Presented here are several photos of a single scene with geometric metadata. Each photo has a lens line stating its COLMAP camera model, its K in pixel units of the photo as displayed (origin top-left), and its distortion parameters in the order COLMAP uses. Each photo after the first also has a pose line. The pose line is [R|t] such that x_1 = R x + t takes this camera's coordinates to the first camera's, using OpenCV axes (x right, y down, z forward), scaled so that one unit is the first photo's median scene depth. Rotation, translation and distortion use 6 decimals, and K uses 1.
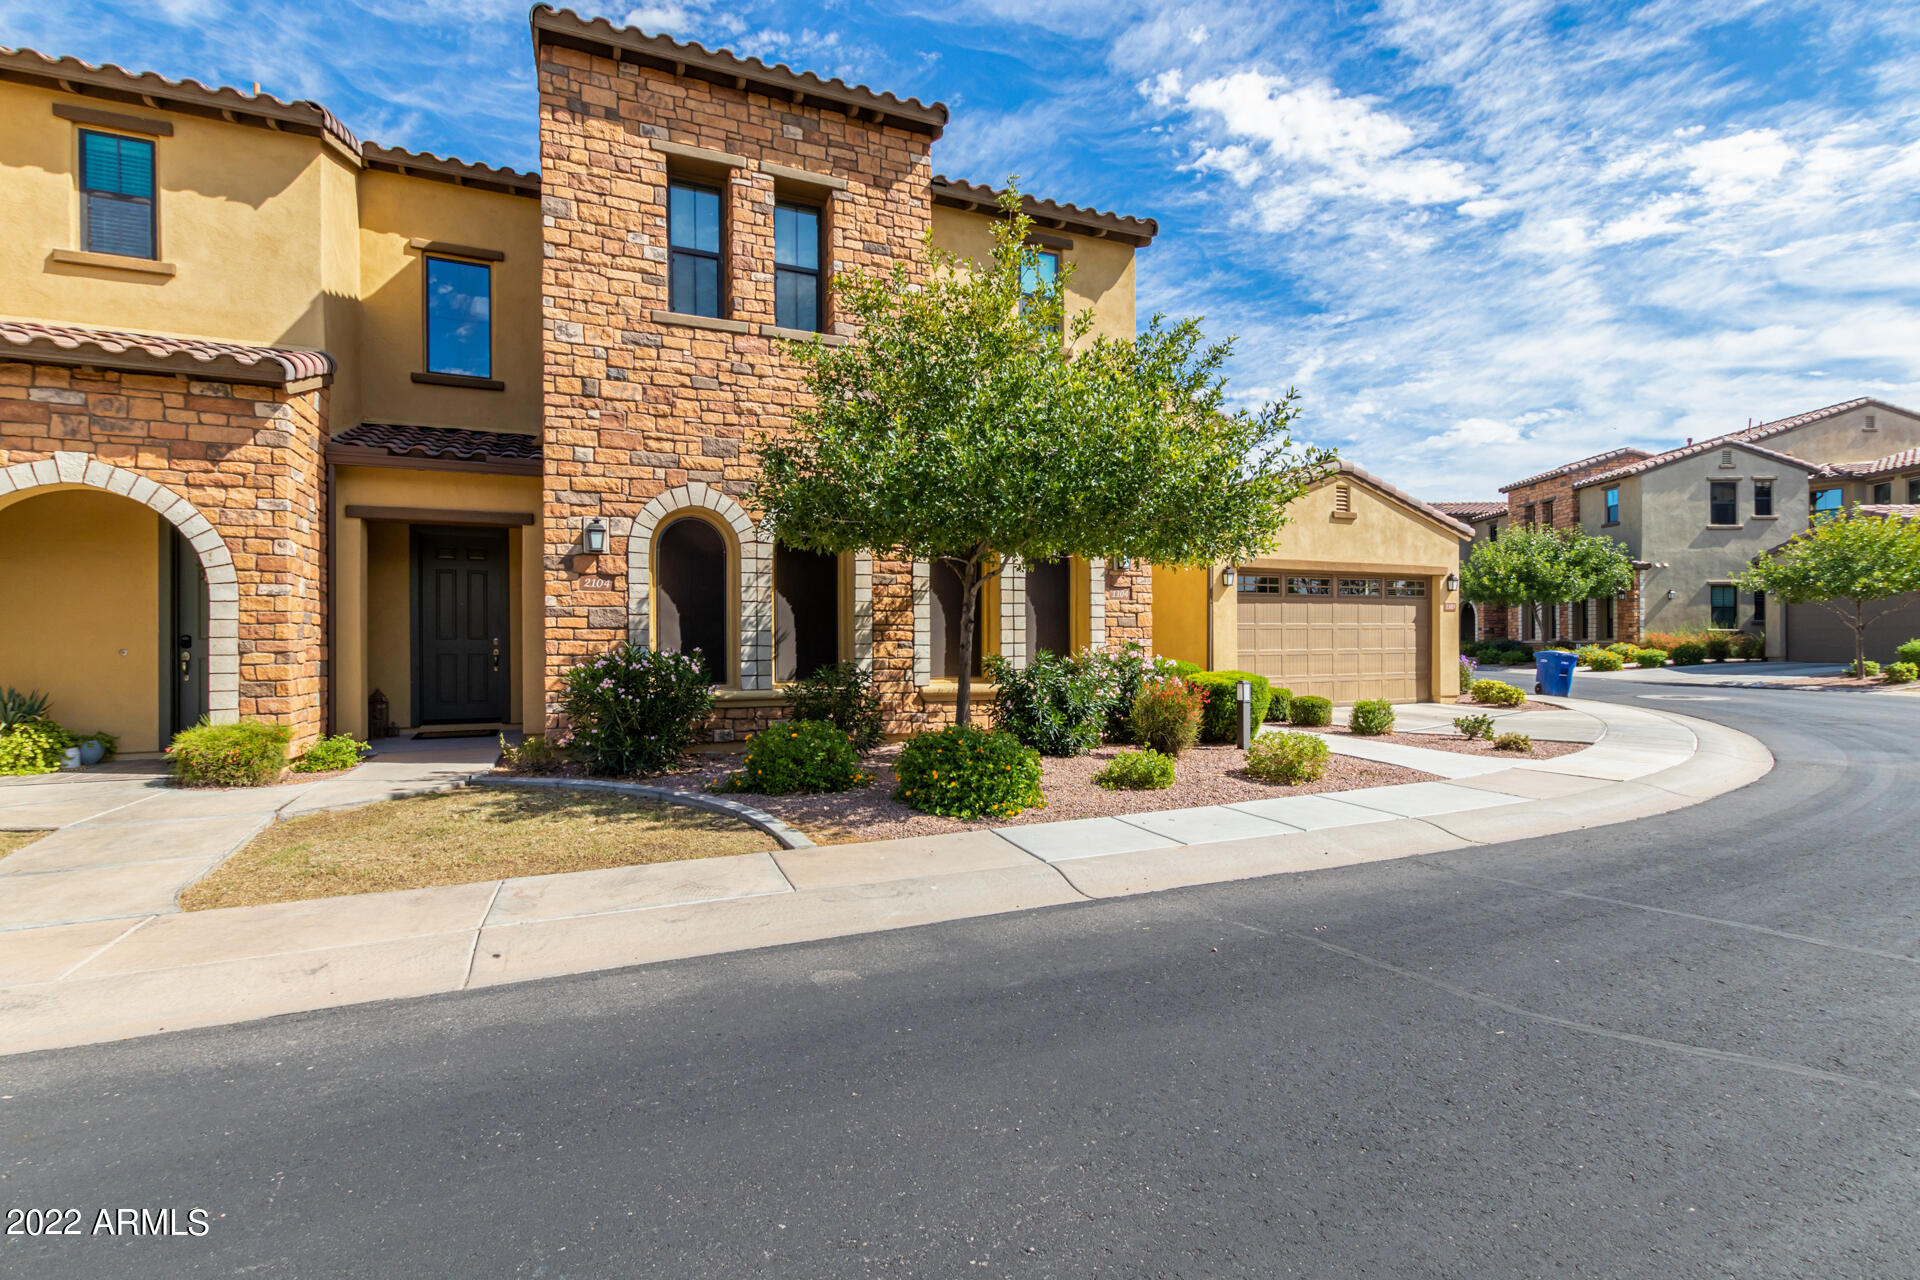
lens RADIAL K [[867.0, 0, 958.9], [0, 867.0, 633.7], [0, 0, 1]] dist [0.000544, 0.000321]
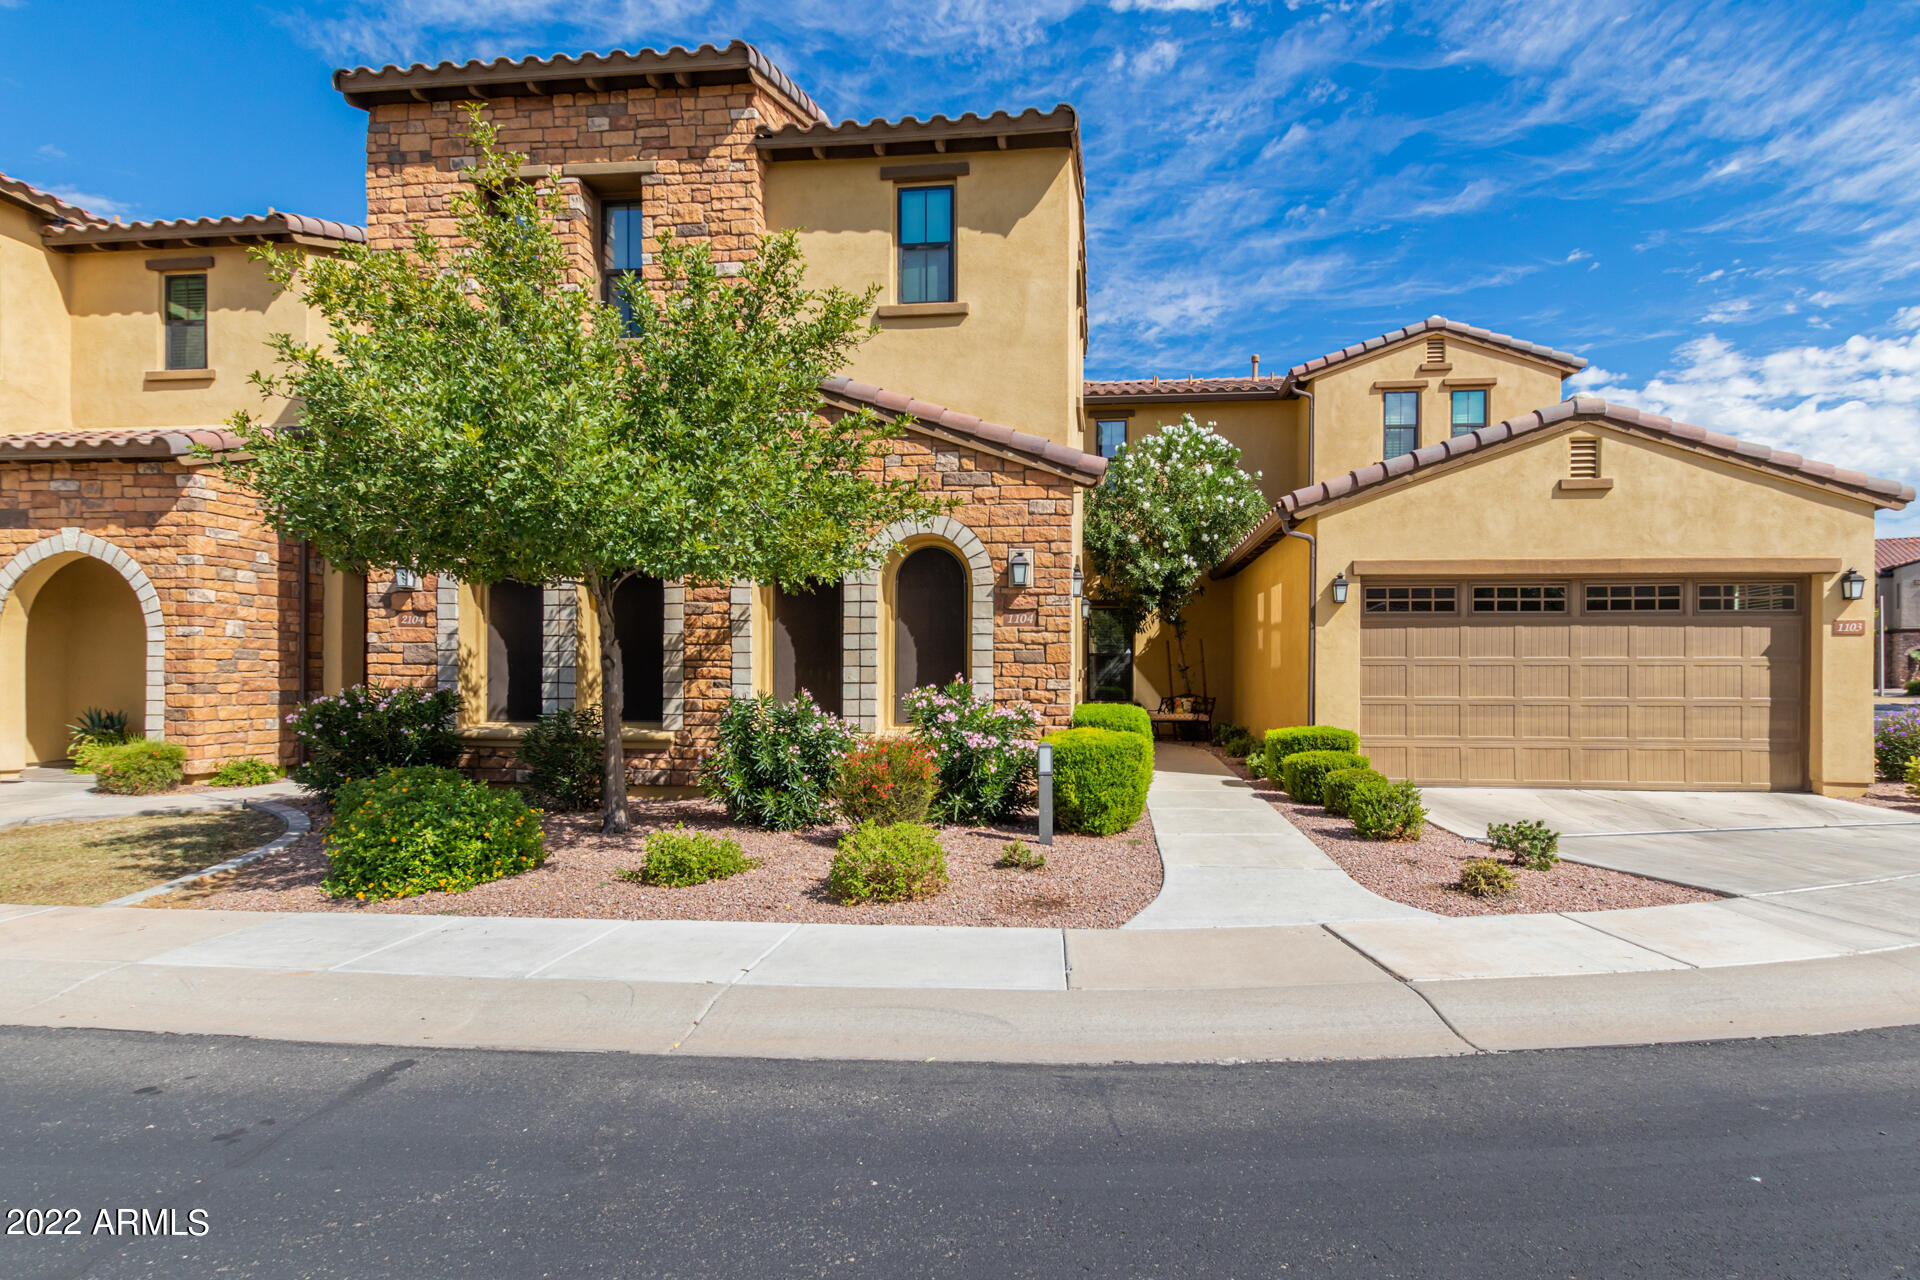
lens RADIAL K [[924.2, 0, 1025.9], [0, 924.2, 664.4], [0, 0, 1]] dist [0.002073, -0.000078]
pose [[0.875925, 0.003380, -0.482436, 0.674274], [-0.004175, 0.999991, -0.000575, -0.007353], [0.482429, 0.002518, 0.875931, 0.358948]]
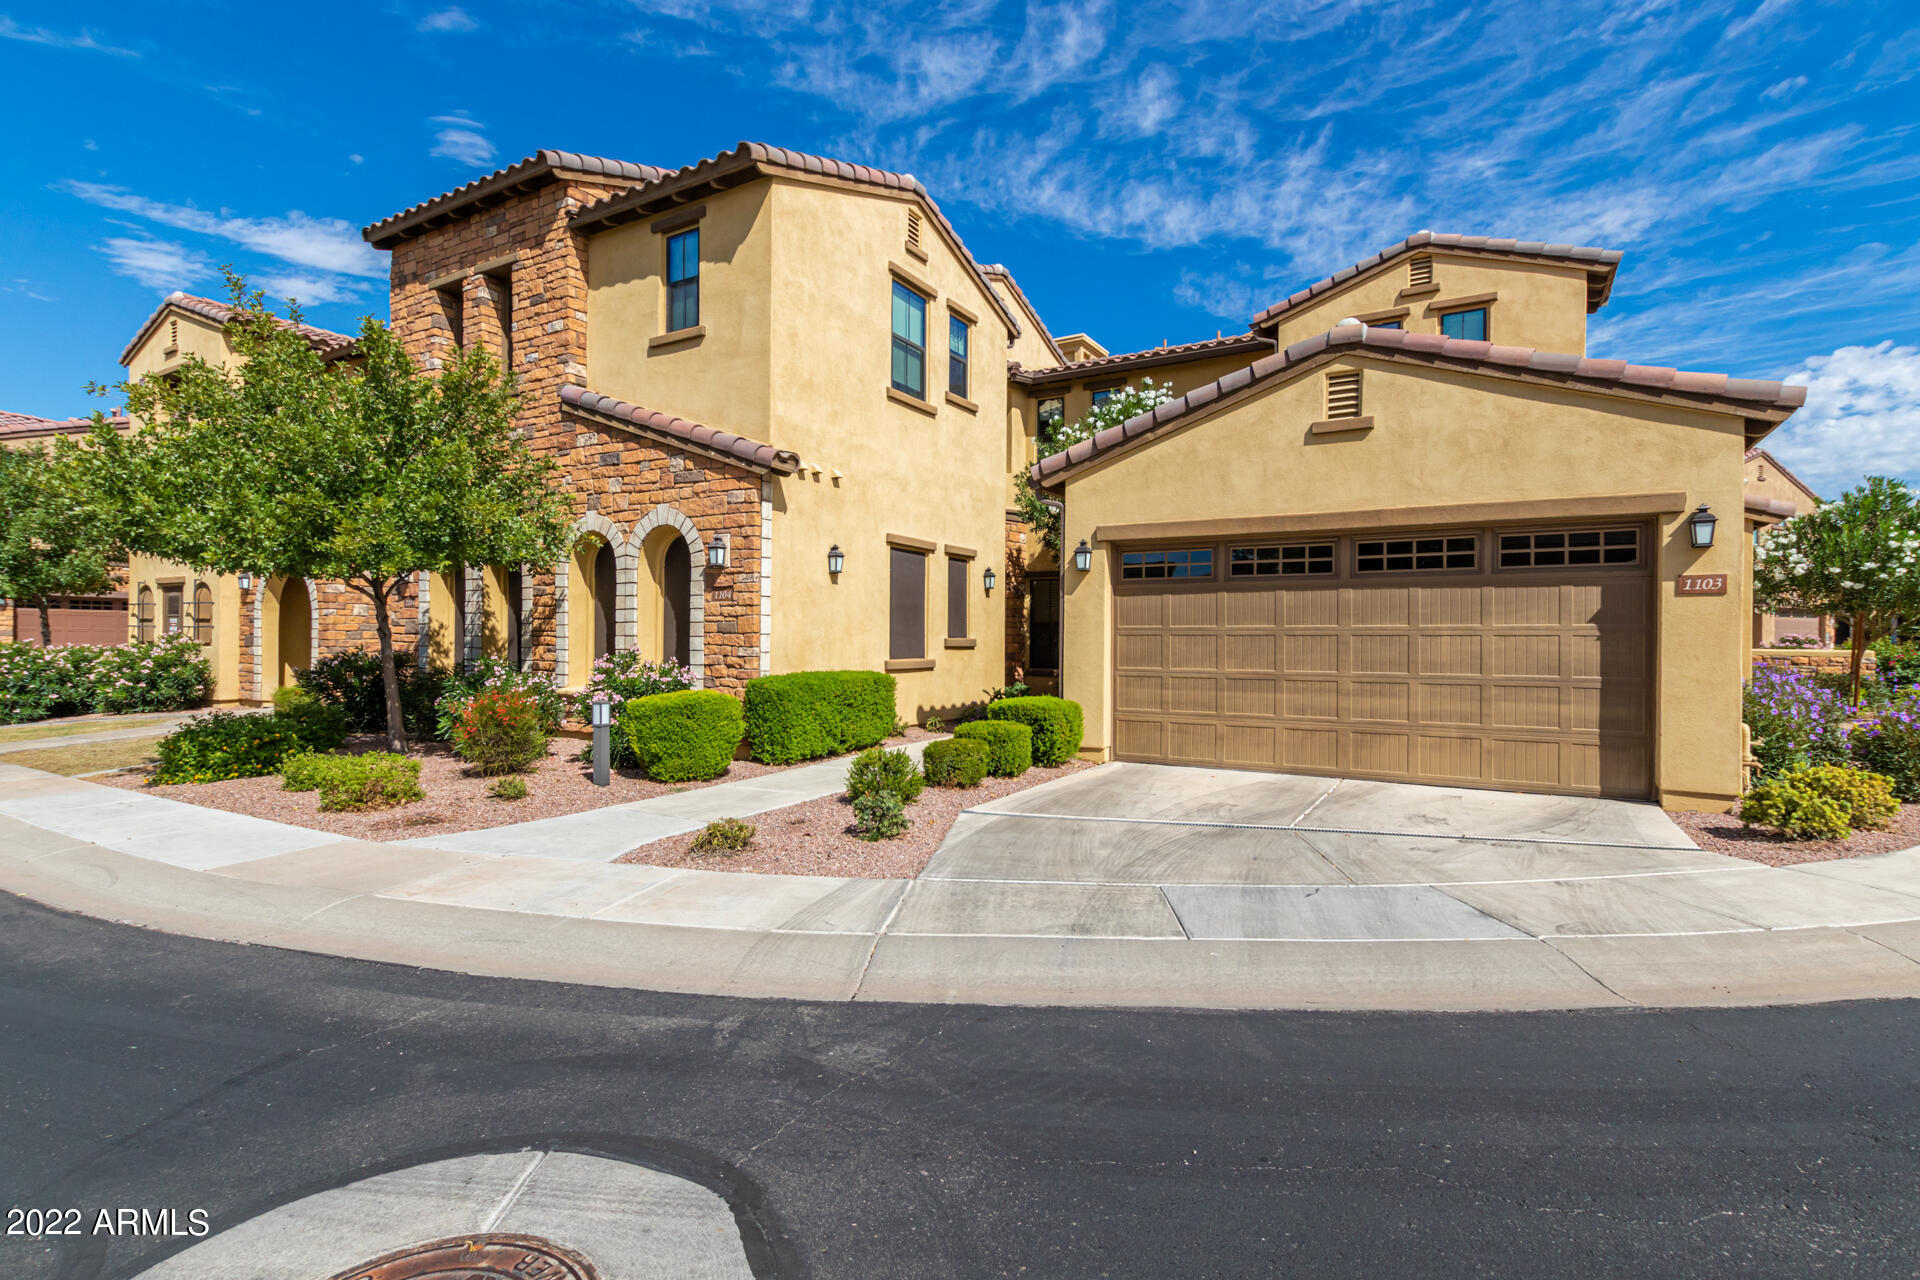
lens RADIAL K [[897.2, 0, 983.6], [0, 897.2, 631.5], [0, 0, 1]] dist [0.001475, 0.000007]
pose [[0.597808, 0.002475, -0.801635, 1.240820], [-0.002945, 0.999995, 0.000891, -0.012981], [0.801634, 0.001829, 0.597813, 0.792933]]
